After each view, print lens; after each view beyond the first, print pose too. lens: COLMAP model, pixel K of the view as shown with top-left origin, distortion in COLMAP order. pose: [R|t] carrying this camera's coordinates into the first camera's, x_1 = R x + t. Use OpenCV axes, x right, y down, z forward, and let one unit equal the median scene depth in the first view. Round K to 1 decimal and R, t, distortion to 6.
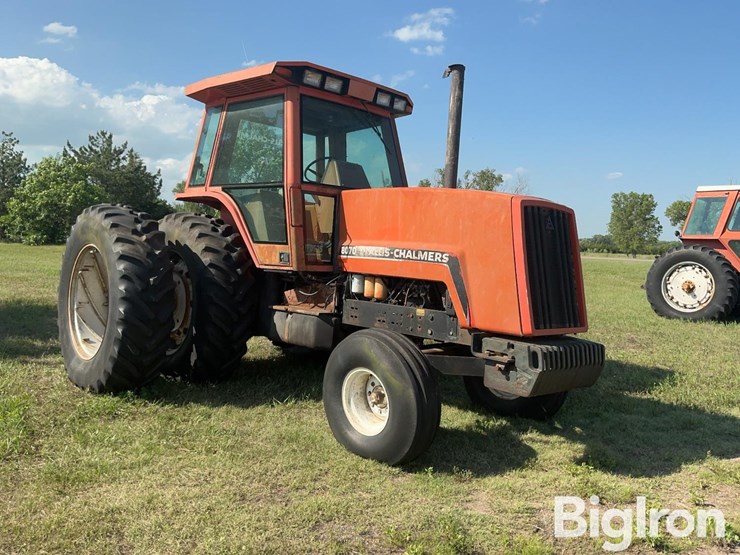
lens RADIAL K [[615.9, 0, 366.0], [0, 615.9, 275.4], [0, 0, 1]] dist [0.125207, -0.264997]
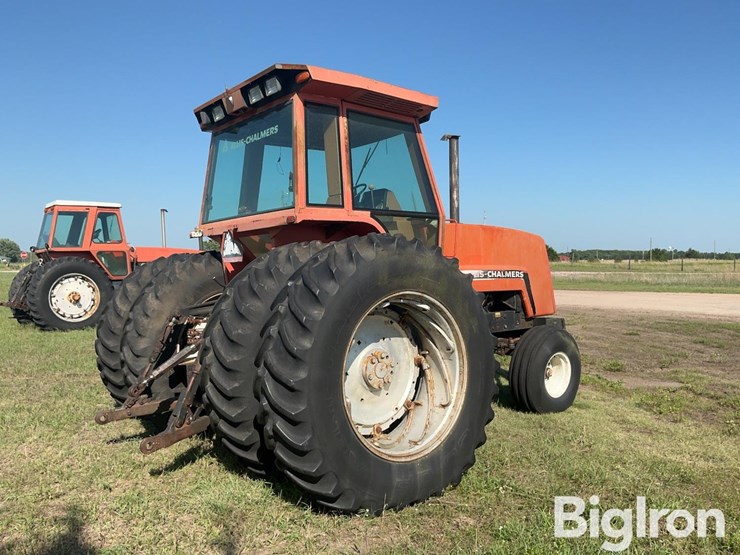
lens RADIAL K [[618.1, 0, 368.8], [0, 618.1, 276.9], [0, 0, 1]] dist [0.136286, -0.293588]
pose [[0.075988, -0.067082, 0.994850, -1.173026], [0.066011, 0.995884, 0.062109, -0.116947], [-0.994921, 0.060952, 0.080103, 1.028285]]
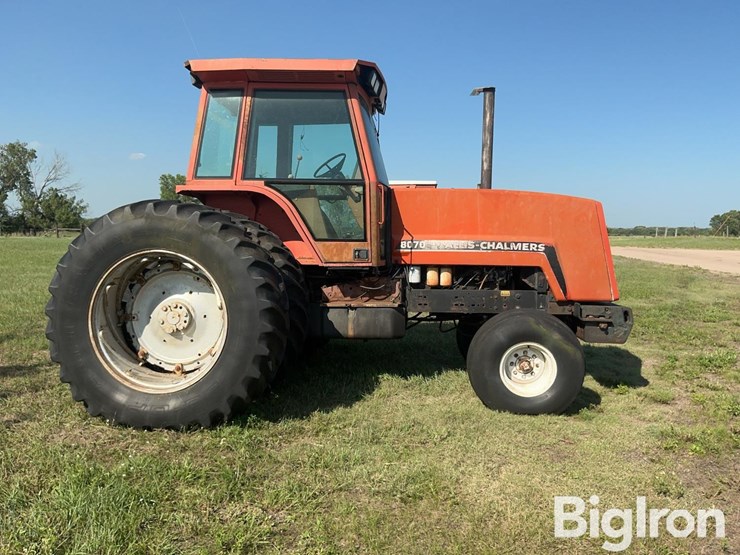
lens RADIAL K [[615.9, 0, 366.0], [0, 615.9, 275.4], [0, 0, 1]] dist [0.125207, -0.264997]
pose [[0.752466, -0.075350, 0.654307, -0.797472], [0.054970, 0.997153, 0.051615, -0.046416], [-0.656333, -0.002871, 0.754466, 0.229835]]
